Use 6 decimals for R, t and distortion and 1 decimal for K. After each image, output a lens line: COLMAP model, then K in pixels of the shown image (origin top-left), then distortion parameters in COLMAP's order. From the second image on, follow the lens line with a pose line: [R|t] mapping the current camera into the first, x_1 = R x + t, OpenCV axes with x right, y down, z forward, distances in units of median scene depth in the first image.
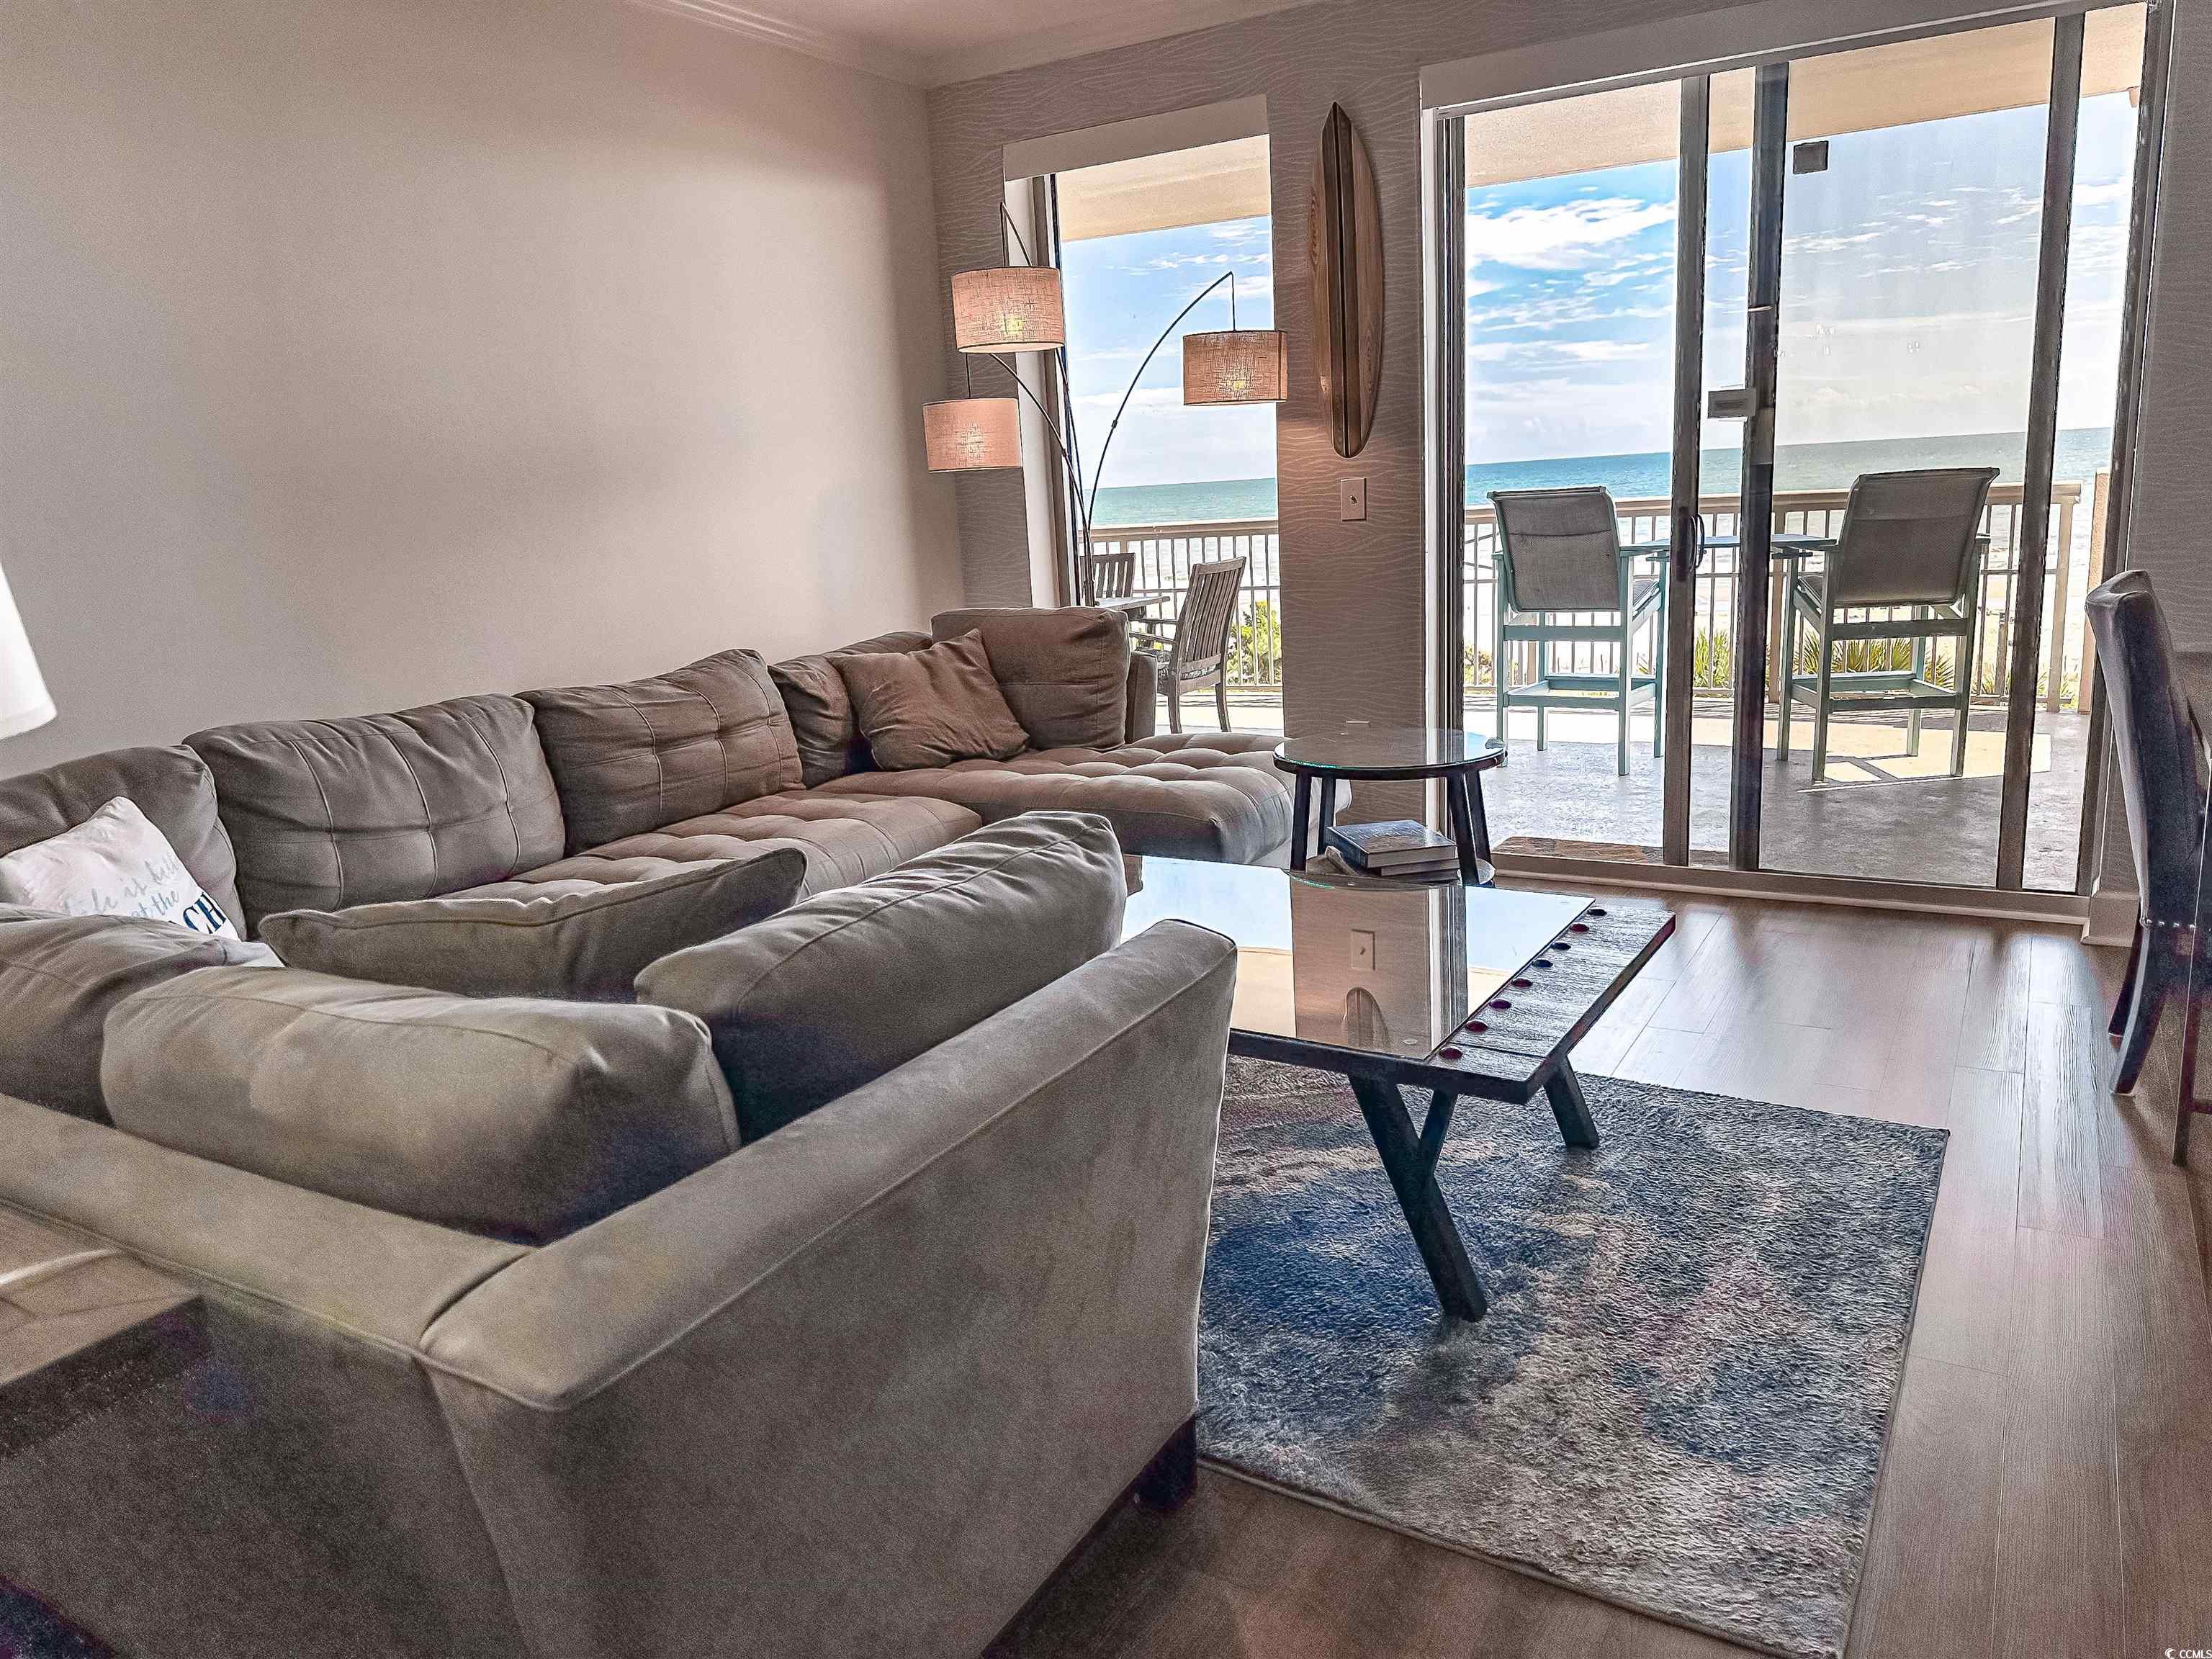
lens RADIAL K [[1560.2, 0, 1107.5], [0, 1560.2, 836.0], [0, 0, 1]] dist [0.018849, -0.013387]
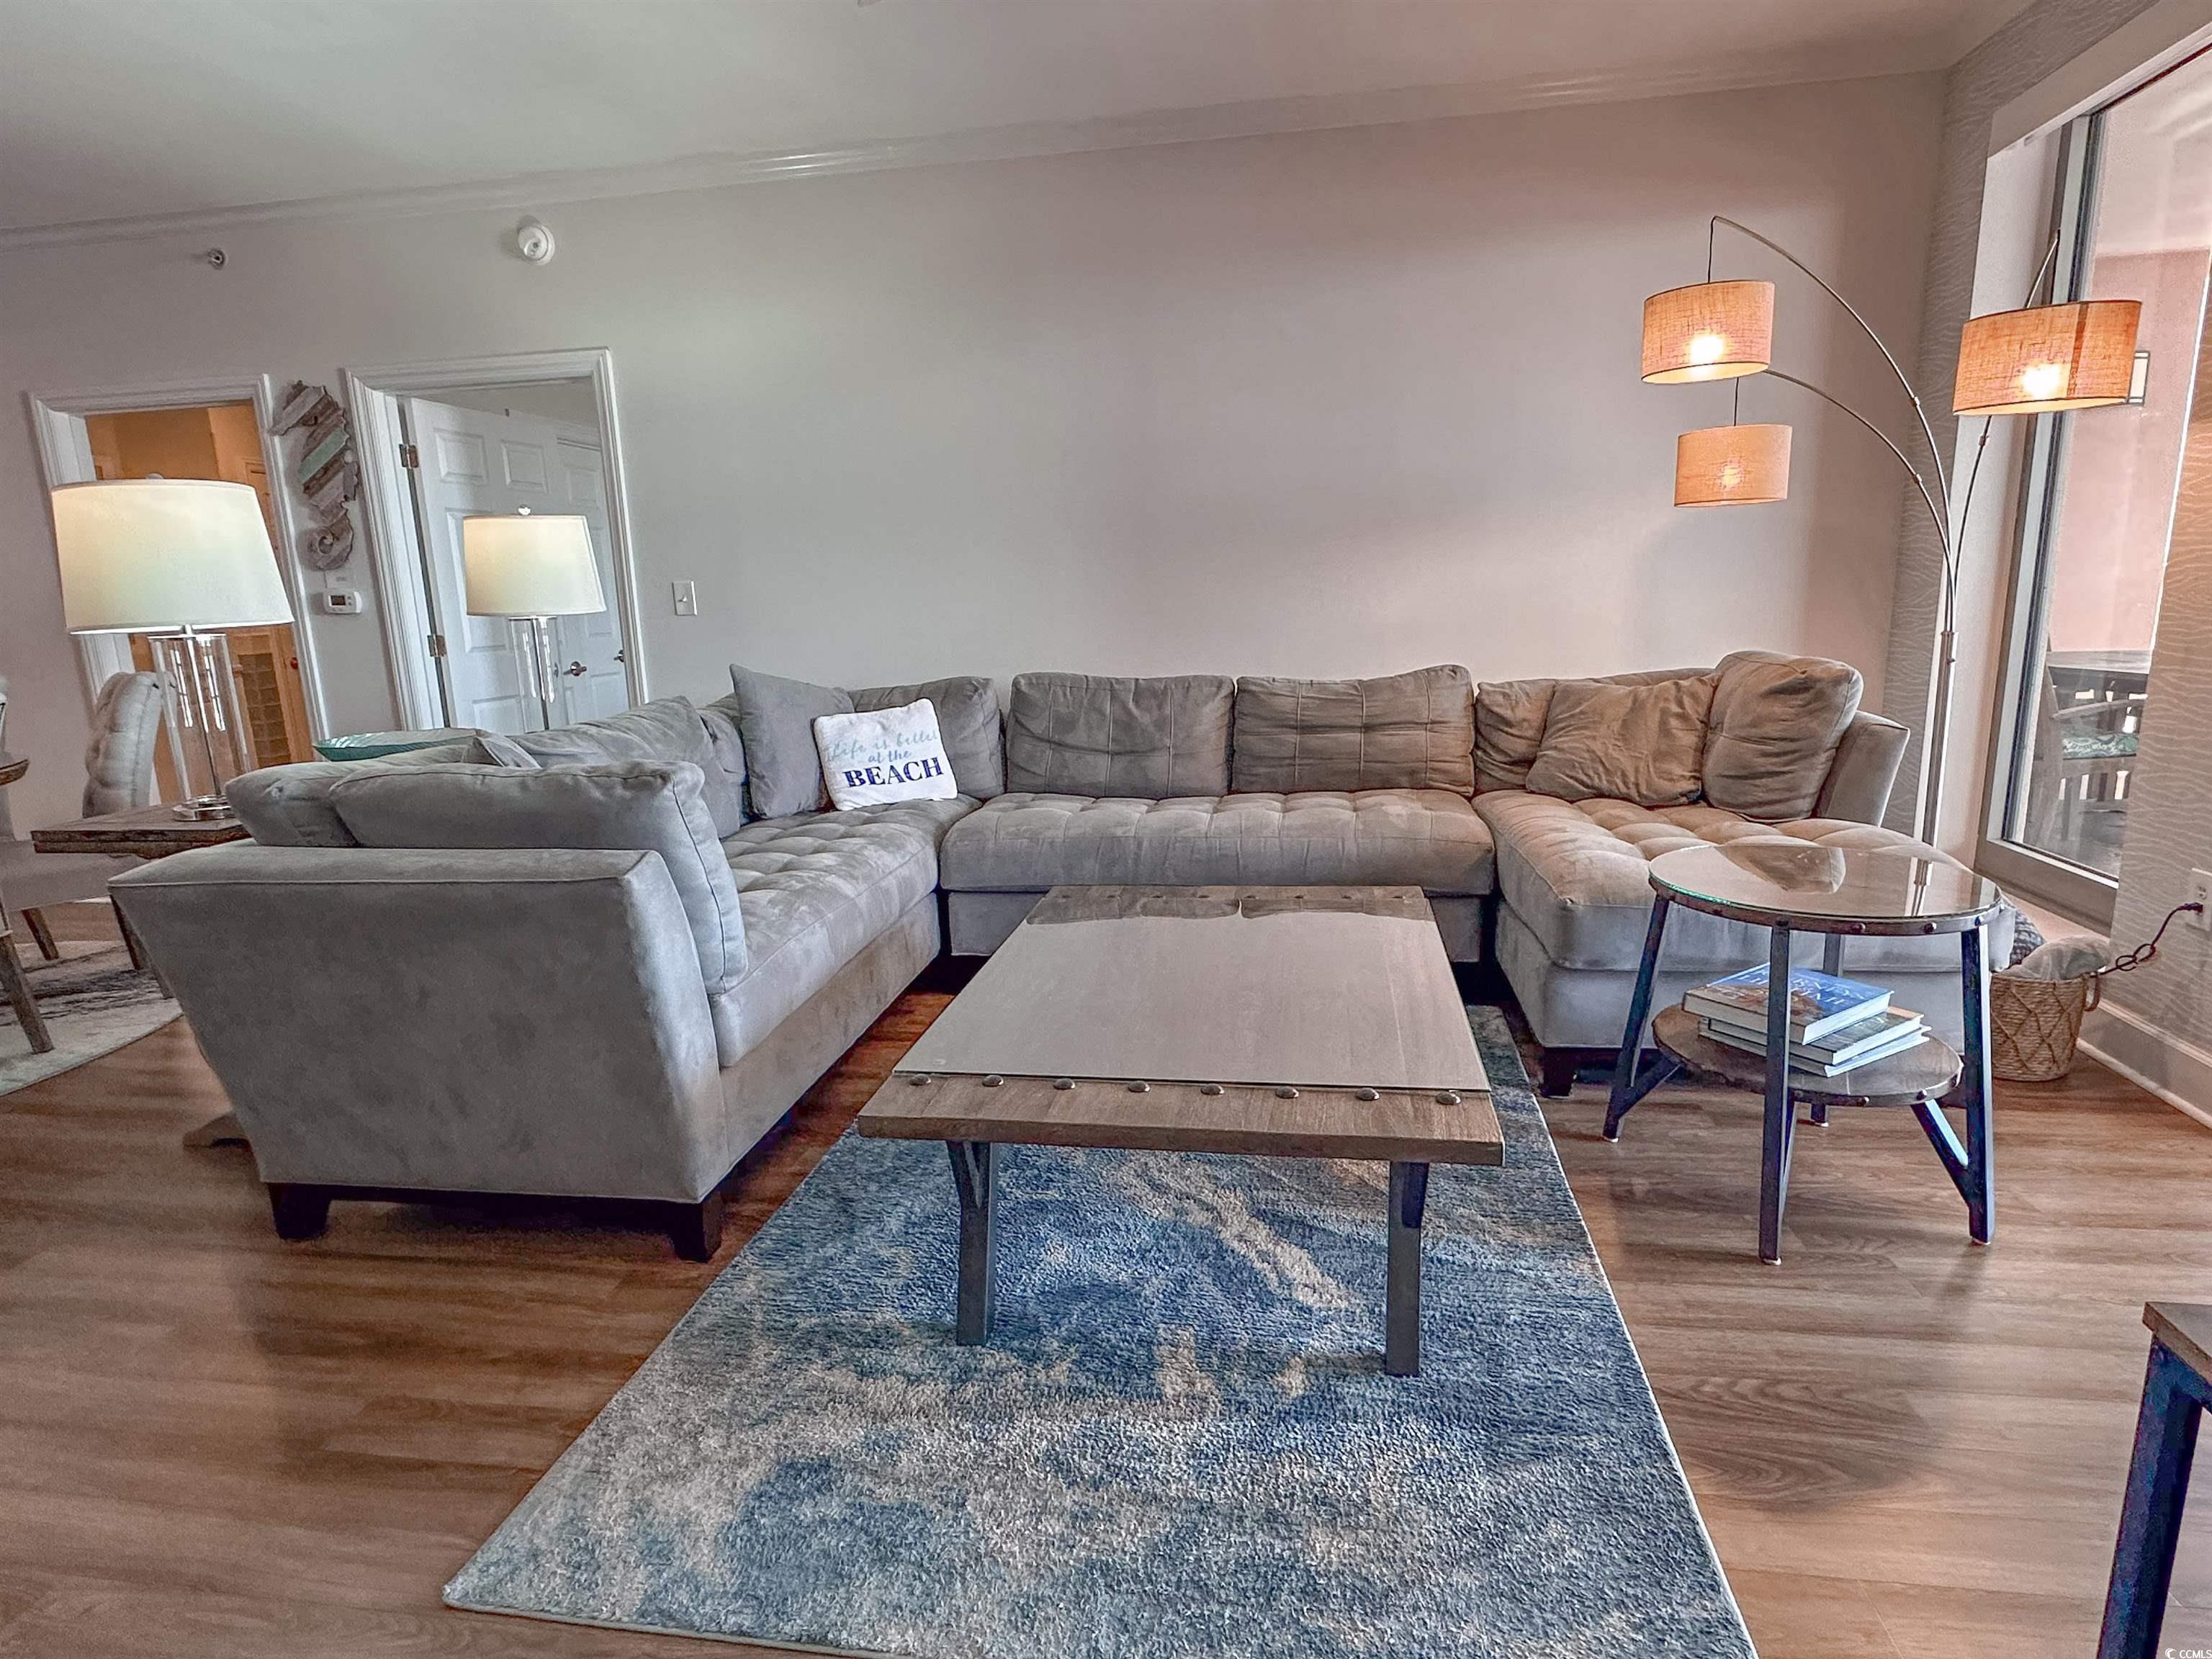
lens RADIAL K [[1250.9, 0, 1098.9], [0, 1250.9, 835.7], [0, 0, 1]] dist [0.005679, 0.001131]
pose [[0.359218, 0.226559, -0.905336, 0.690081], [-0.189508, 0.967583, 0.166943, -0.129299], [0.913810, 0.111599, 0.390508, 0.521465]]
